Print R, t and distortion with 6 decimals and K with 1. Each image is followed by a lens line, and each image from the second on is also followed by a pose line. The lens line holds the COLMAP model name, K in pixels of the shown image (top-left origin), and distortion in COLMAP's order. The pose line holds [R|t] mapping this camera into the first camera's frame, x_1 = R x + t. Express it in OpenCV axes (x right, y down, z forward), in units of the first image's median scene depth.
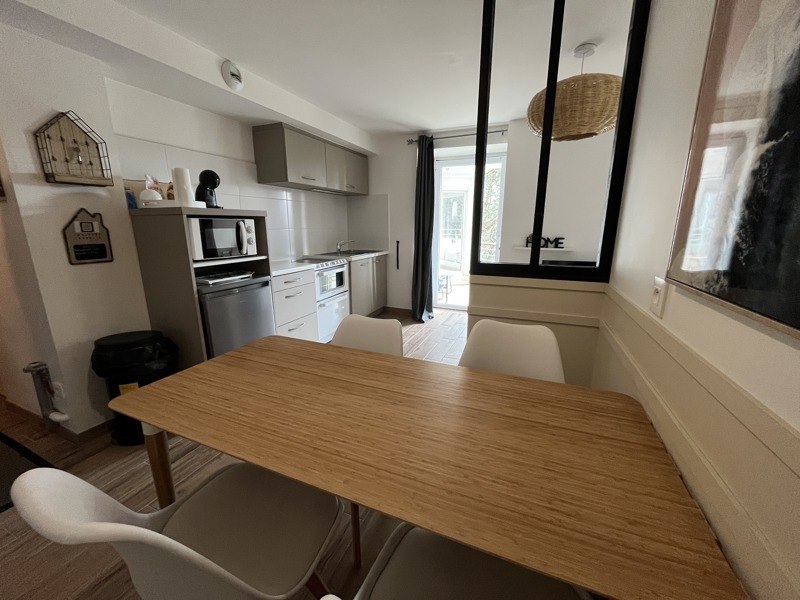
lens RADIAL K [[321.5, 0, 400.0], [0, 321.5, 300.0], [0, 0, 1]] dist [-0.001714, -0.000369]
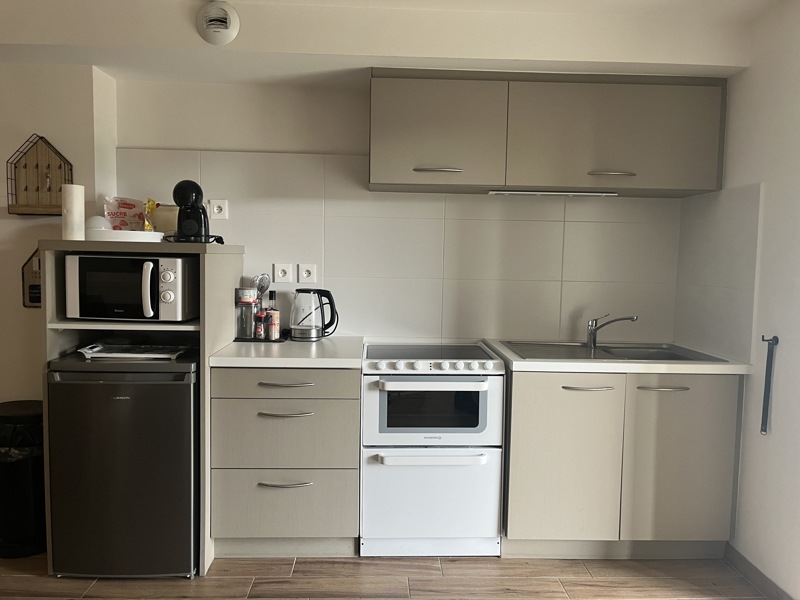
lens RADIAL K [[616.3, 0, 400.0], [0, 616.3, 300.0], [0, 0, 1]] dist [0.004802, 0.002852]
pose [[0.431973, 0.076589, -0.898629, 0.690555], [-0.228416, 0.973193, -0.026856, -0.247024], [0.872482, 0.216862, 0.437887, 0.909972]]
